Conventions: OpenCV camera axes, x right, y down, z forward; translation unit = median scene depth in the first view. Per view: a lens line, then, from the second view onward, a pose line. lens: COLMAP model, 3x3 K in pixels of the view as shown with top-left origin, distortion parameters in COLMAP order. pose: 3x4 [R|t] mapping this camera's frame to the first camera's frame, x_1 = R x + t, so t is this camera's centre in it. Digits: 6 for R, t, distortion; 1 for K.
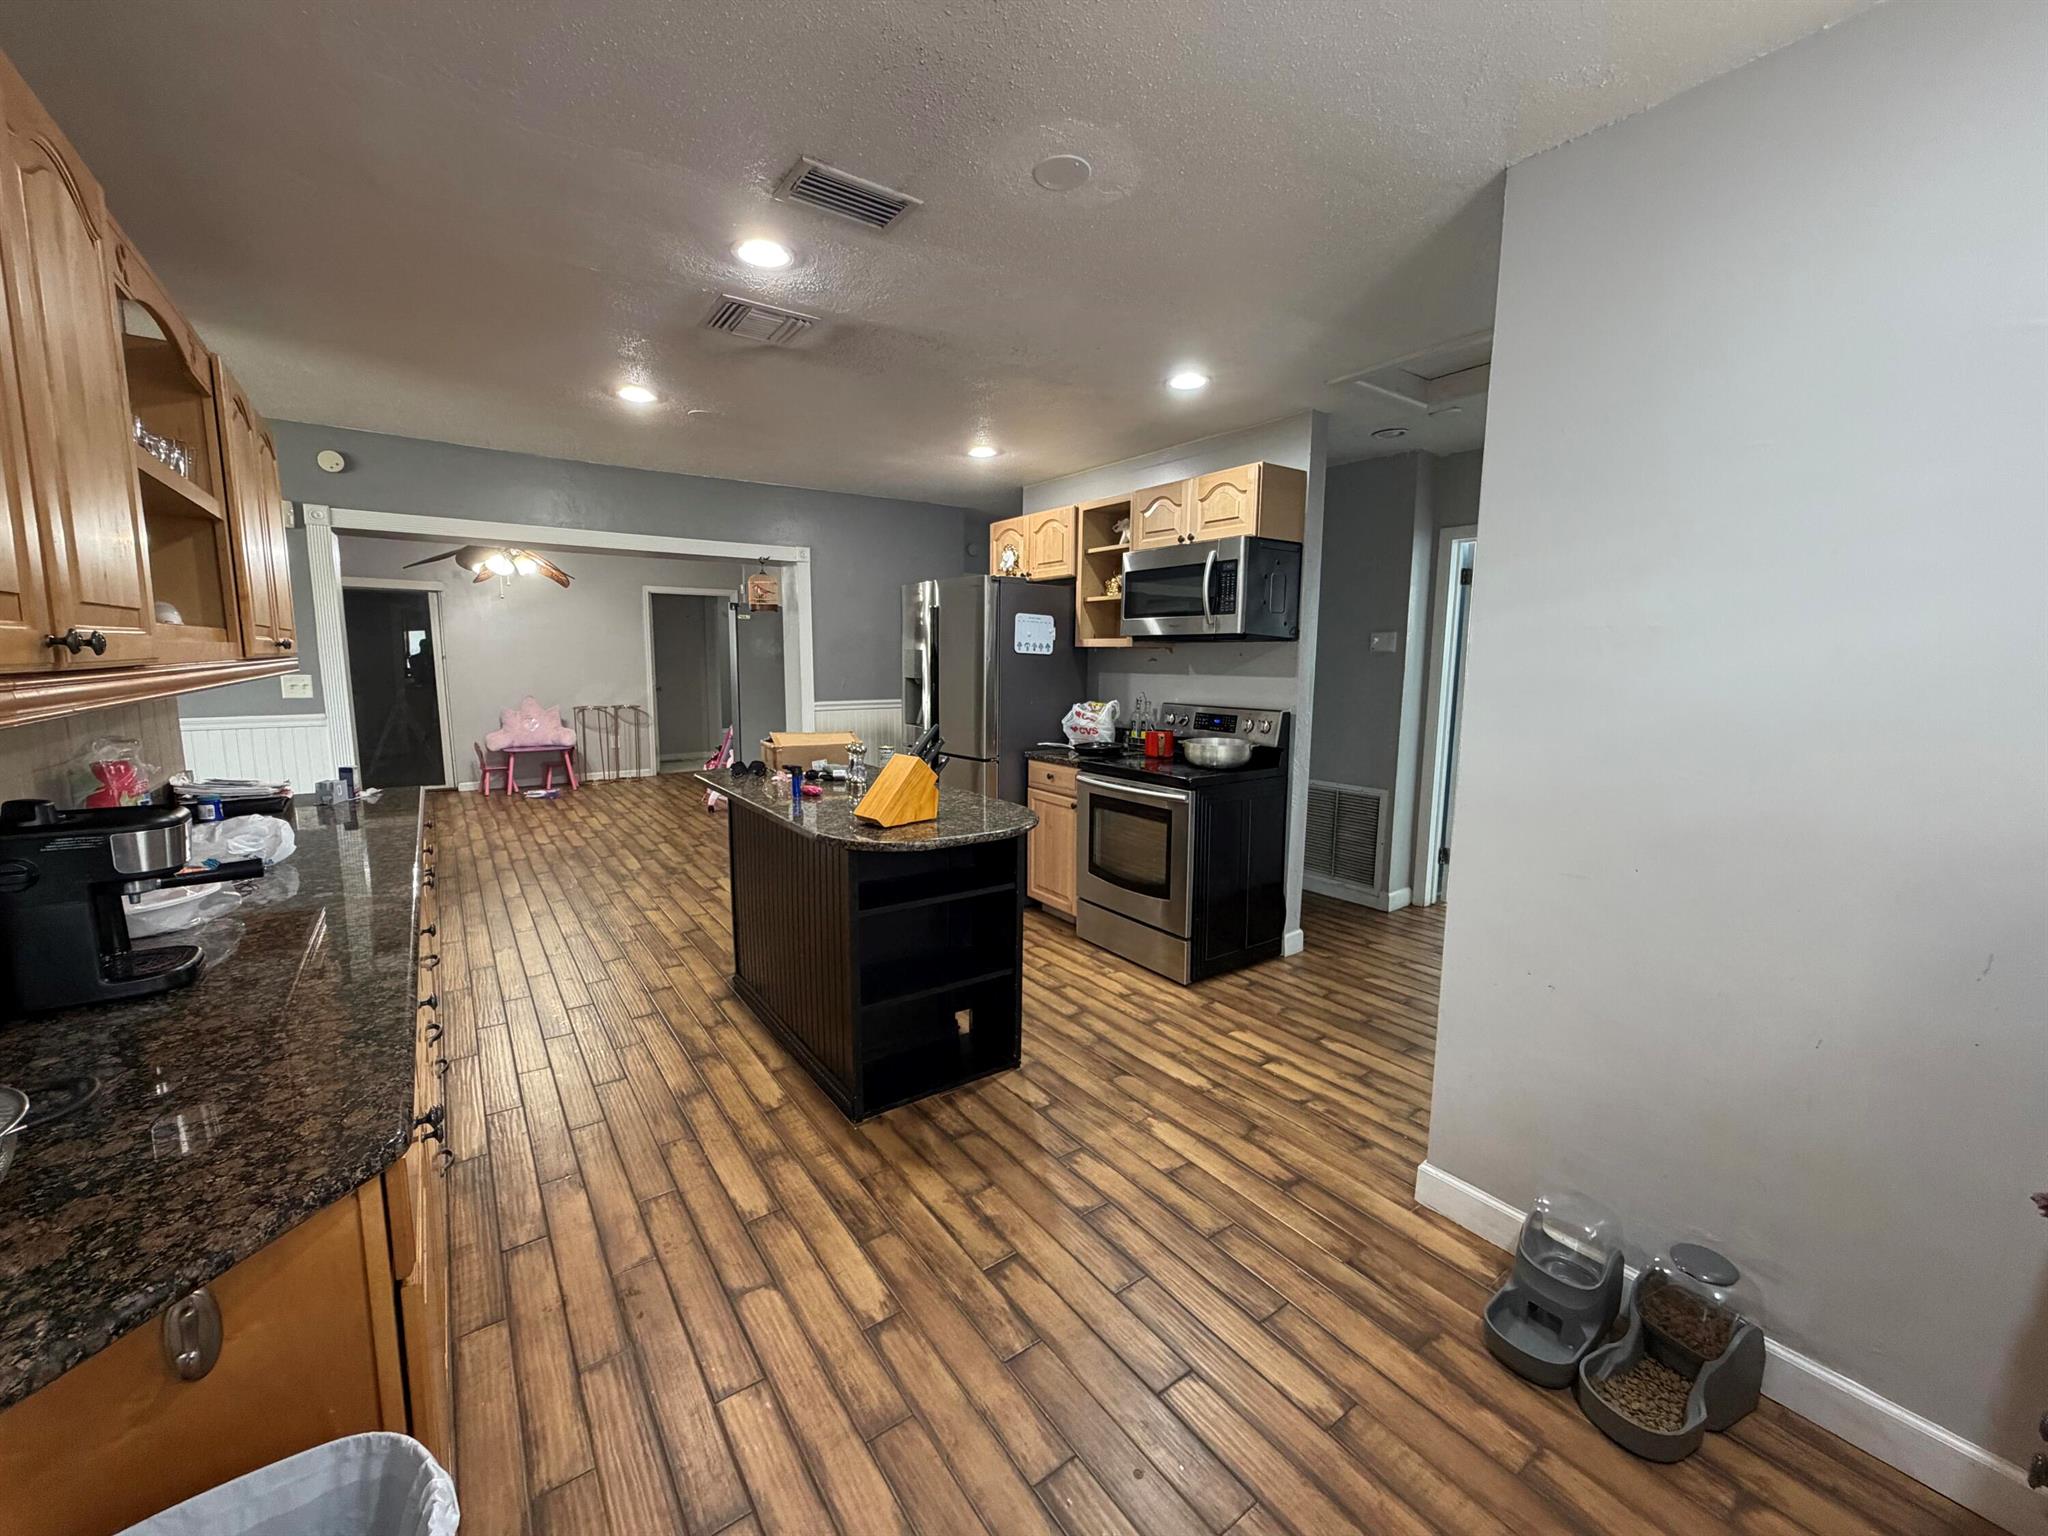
lens RADIAL K [[814.4, 0, 1014.0], [0, 814.4, 768.1], [0, 0, 1]] dist [-0.001914, 0.000757]
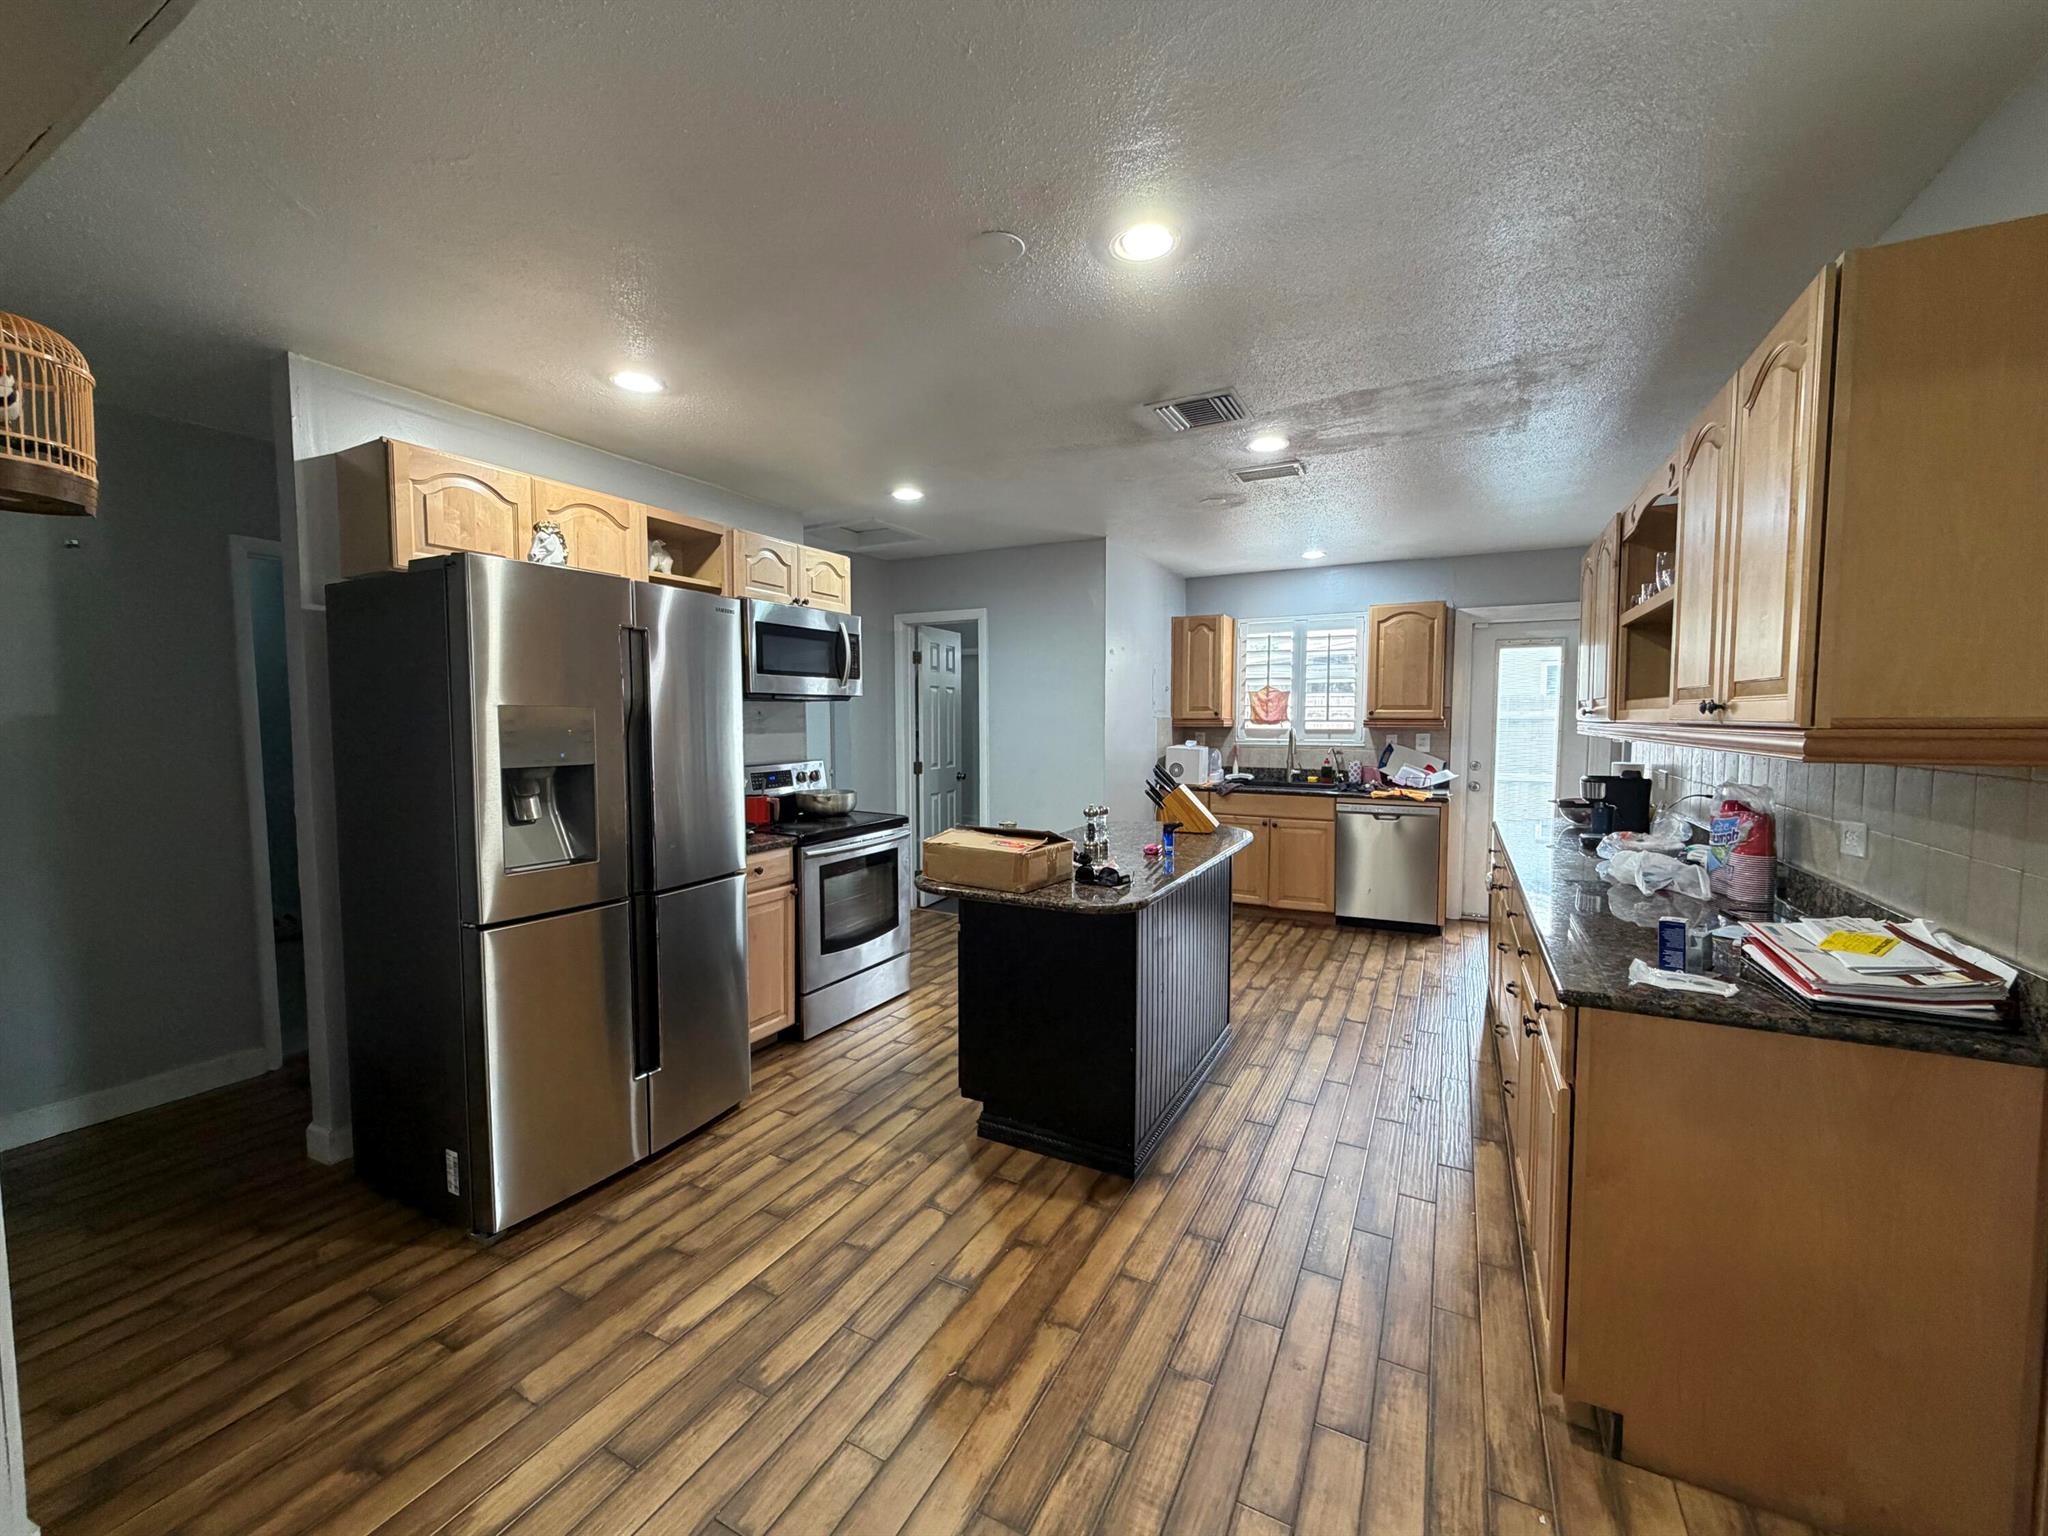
lens RADIAL K [[814.4, 0, 1016.0], [0, 814.4, 766.9], [0, 0, 1]] dist [-0.001914, 0.000757]
pose [[-0.448793, -0.064117, 0.891333, -1.042554], [0.115199, 0.984949, 0.128856, -0.220370], [-0.886180, 0.160510, -0.434652, 1.536821]]
